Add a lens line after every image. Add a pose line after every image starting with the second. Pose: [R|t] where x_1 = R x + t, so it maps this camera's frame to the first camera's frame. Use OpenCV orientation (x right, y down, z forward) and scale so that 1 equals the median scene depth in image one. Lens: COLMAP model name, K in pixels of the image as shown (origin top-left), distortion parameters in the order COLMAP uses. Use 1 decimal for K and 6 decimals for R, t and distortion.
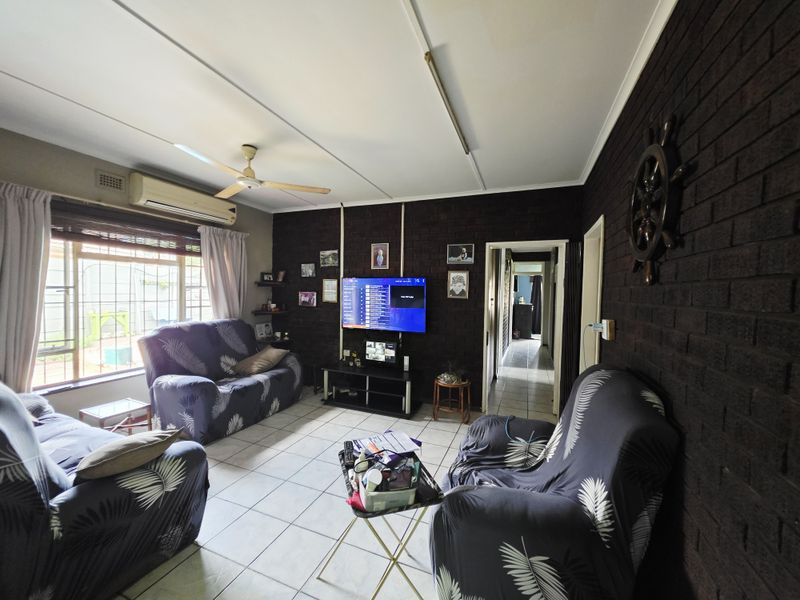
lens RADIAL K [[319.6, 0, 401.5], [0, 319.6, 299.4], [0, 0, 1]] dist [0.002777, -0.000199]
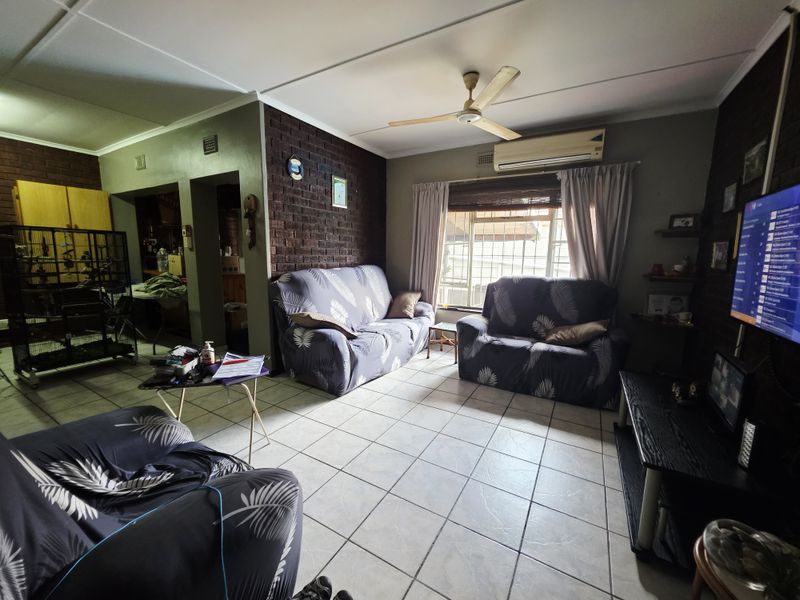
lens RADIAL K [[319.6, 0, 403.3], [0, 319.6, 298.1], [0, 0, 1]] dist [0.002777, -0.000199]
pose [[-0.149245, 0.116719, -0.981887, 0.396812], [-0.045135, 0.991170, 0.124683, 0.033985], [0.987770, 0.062925, -0.142659, 0.757011]]
